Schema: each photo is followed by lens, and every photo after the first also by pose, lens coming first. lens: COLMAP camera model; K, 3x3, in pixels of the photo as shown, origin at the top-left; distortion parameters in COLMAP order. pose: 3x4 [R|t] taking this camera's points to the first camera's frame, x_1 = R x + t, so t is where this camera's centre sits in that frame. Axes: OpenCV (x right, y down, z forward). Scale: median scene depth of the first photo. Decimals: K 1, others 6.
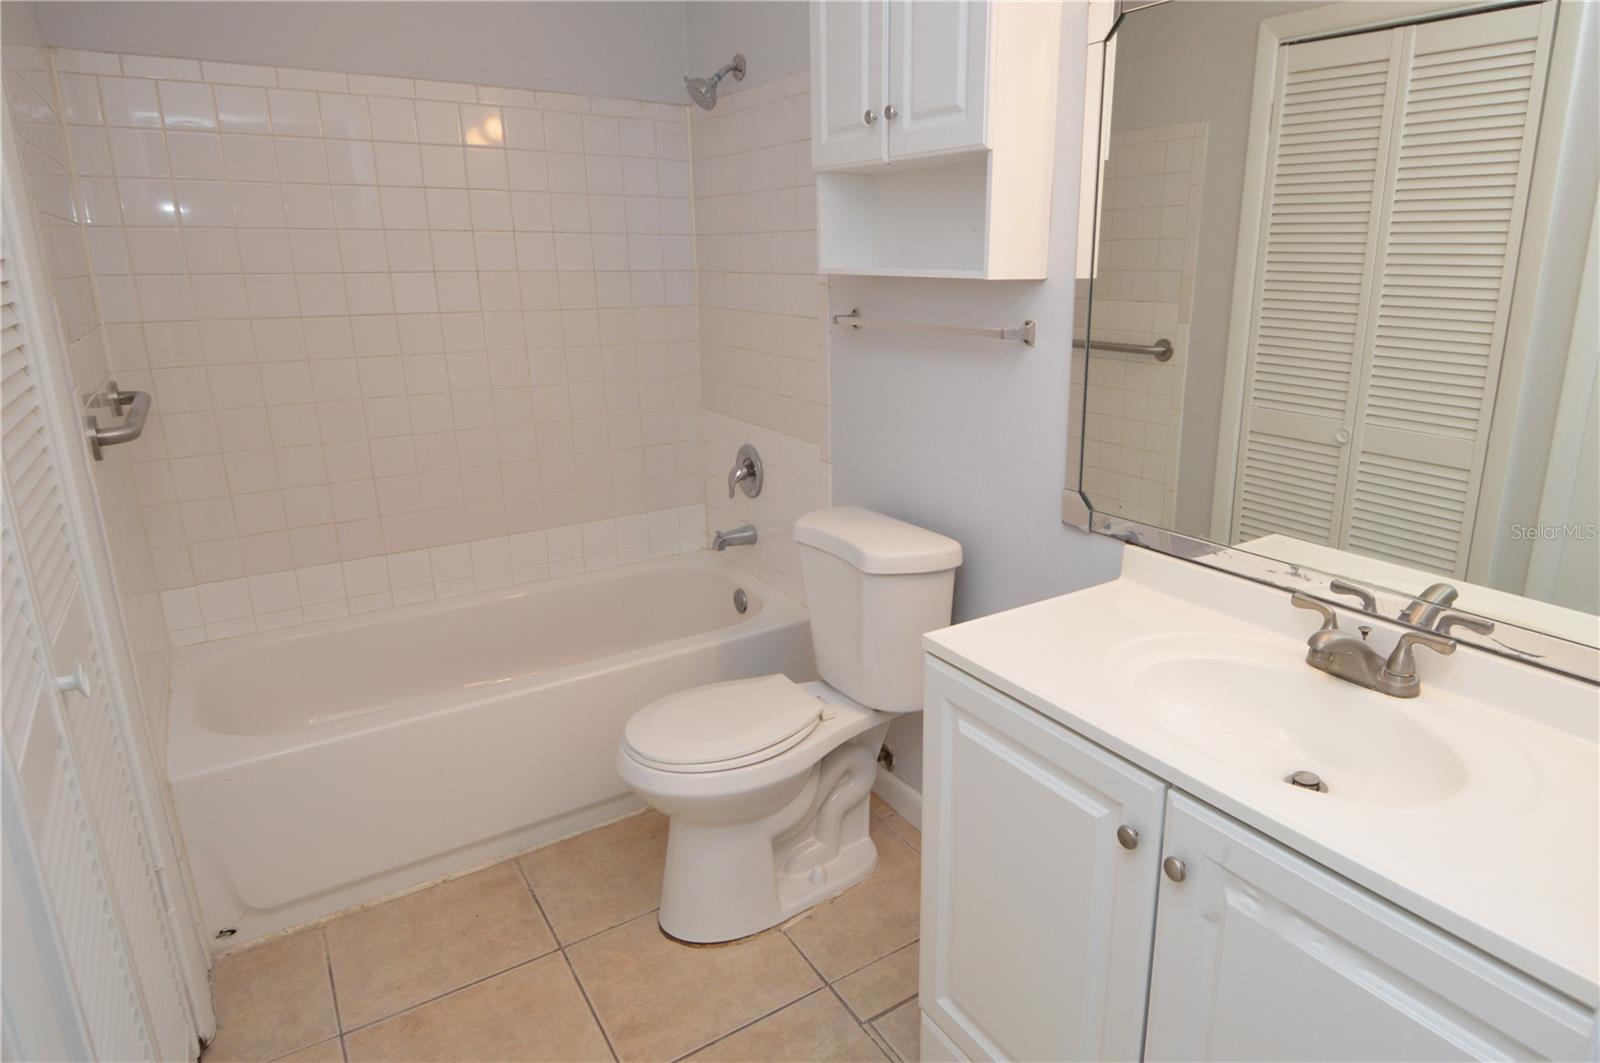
lens RADIAL K [[948.5, 0, 885.0], [0, 948.5, 510.7], [0, 0, 1]] dist [0.028494, -0.038827]
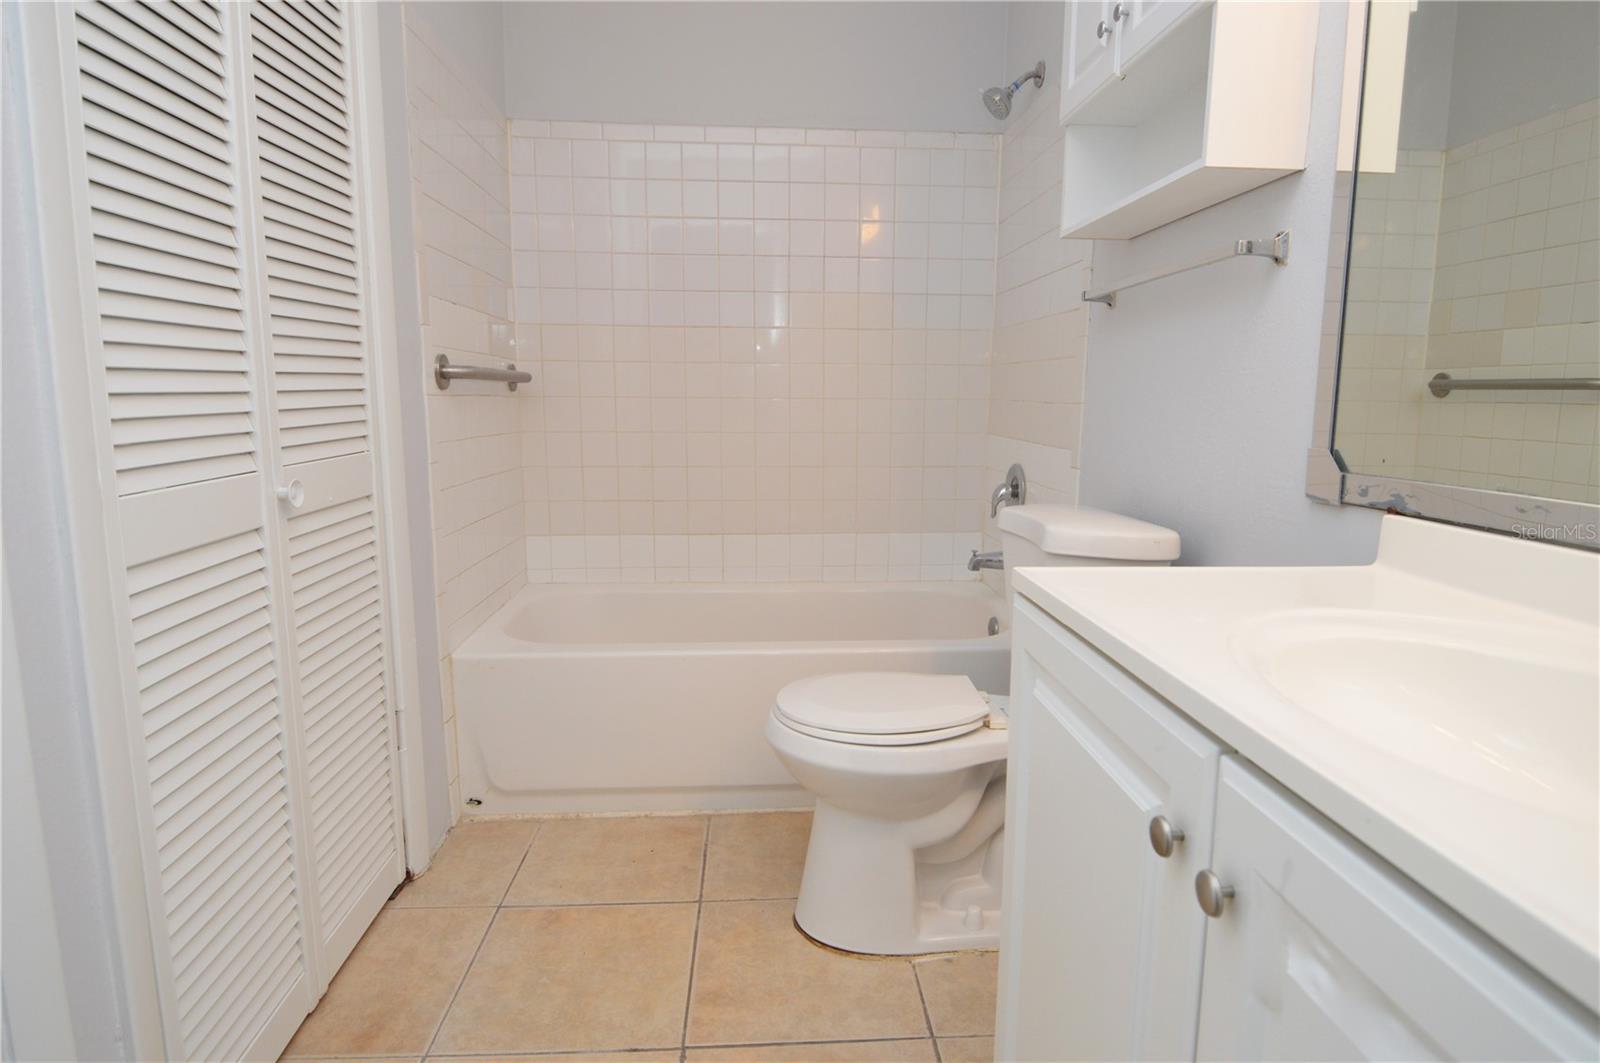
lens RADIAL K [[877.0, 0, 803.6], [0, 877.0, 521.5], [0, 0, 1]] dist [0.024222, -0.032928]
pose [[0.851048, 0.080389, -0.518898, 0.191615], [-0.143102, 0.986314, -0.081899, 0.128553], [0.505212, 0.143956, 0.850904, 0.219026]]
